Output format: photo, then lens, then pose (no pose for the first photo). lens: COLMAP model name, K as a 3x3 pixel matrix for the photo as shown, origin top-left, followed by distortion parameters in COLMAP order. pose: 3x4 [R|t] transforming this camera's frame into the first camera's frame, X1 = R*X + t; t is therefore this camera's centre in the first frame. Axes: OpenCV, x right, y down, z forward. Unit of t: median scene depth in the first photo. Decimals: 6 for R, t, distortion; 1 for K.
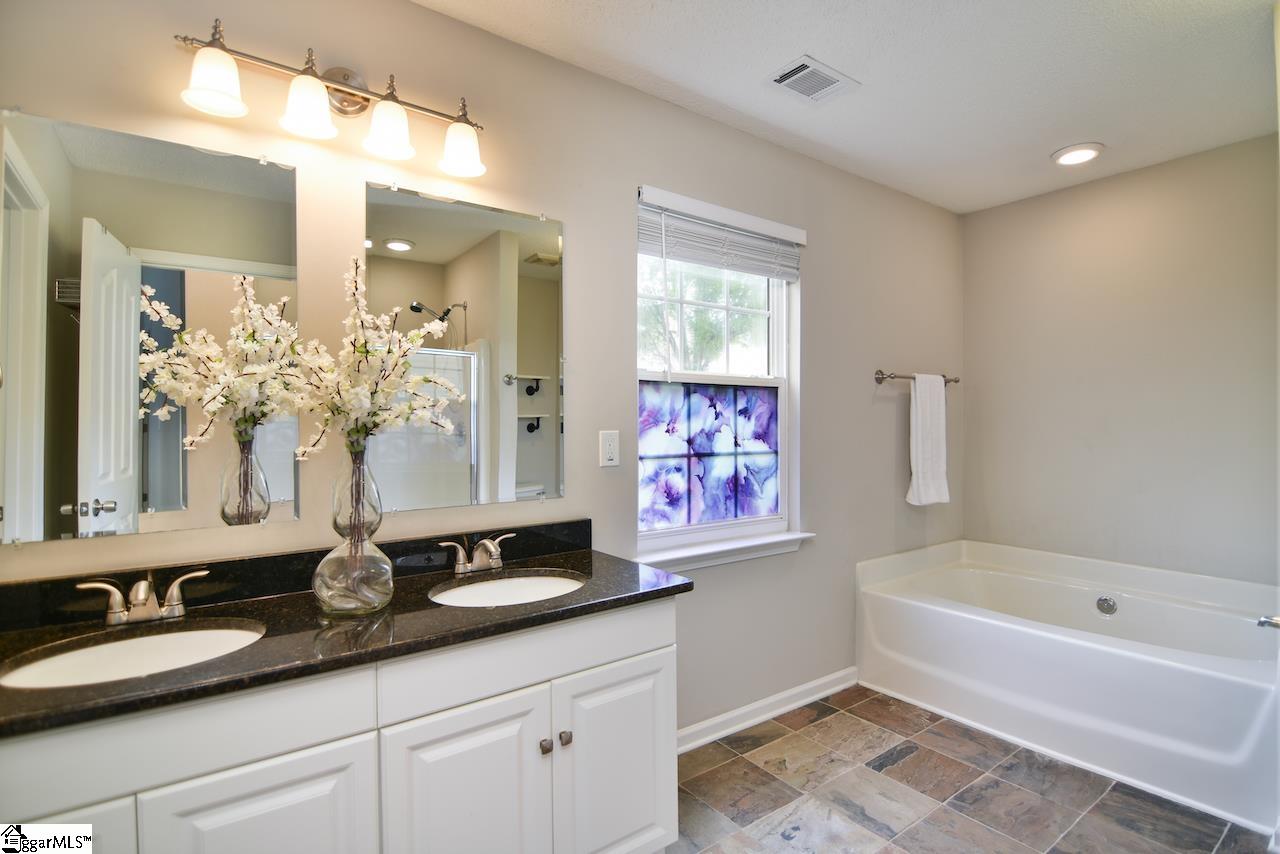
lens RADIAL K [[622.7, 0, 640.9], [0, 622.7, 423.9], [0, 0, 1]] dist [-0.014948, -0.001264]
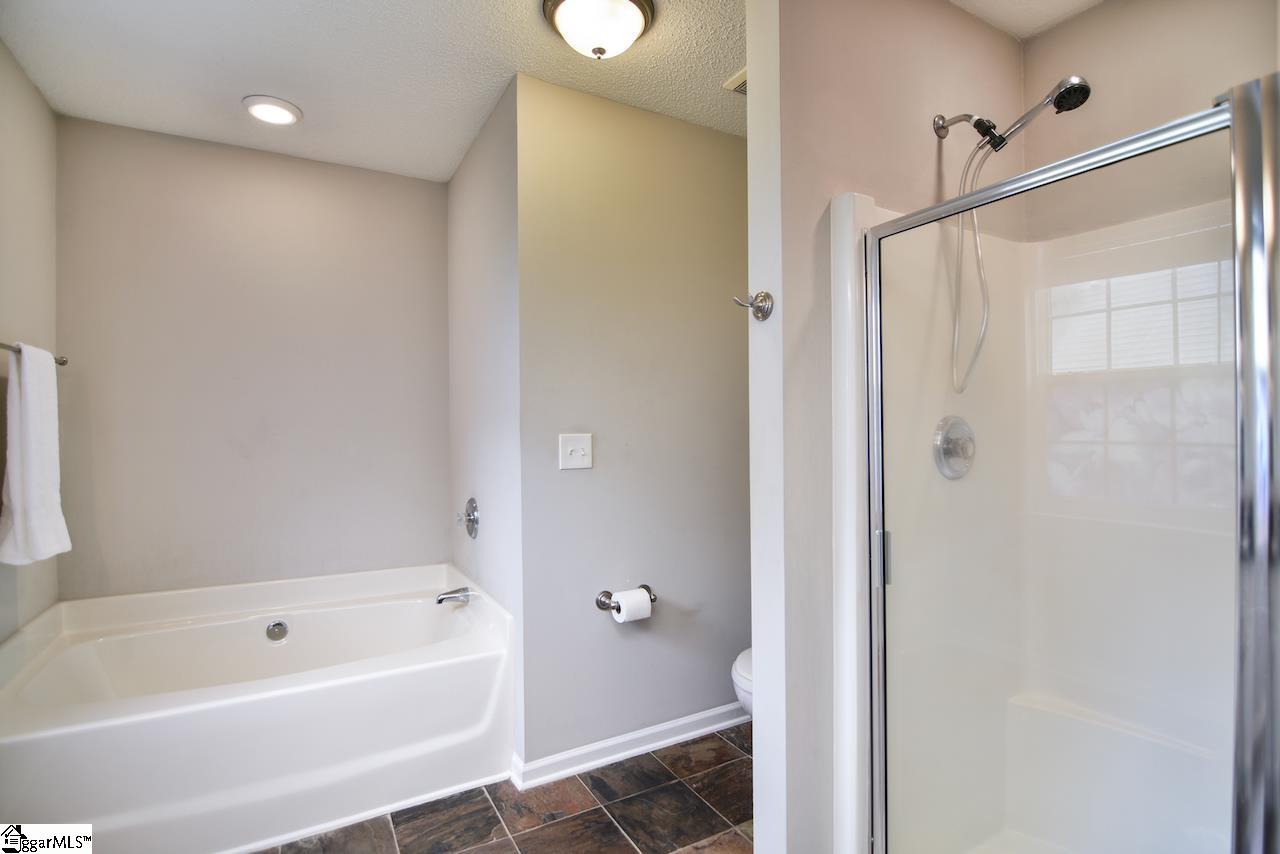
lens RADIAL K [[622.7, 0, 640.7], [0, 622.7, 430.1], [0, 0, 1]] dist [-0.014948, -0.001264]
pose [[0.122555, -0.002363, 0.992459, -0.099811], [0.004292, 0.999989, 0.001851, 0.004288], [-0.992452, 0.004032, 0.122564, 0.508587]]
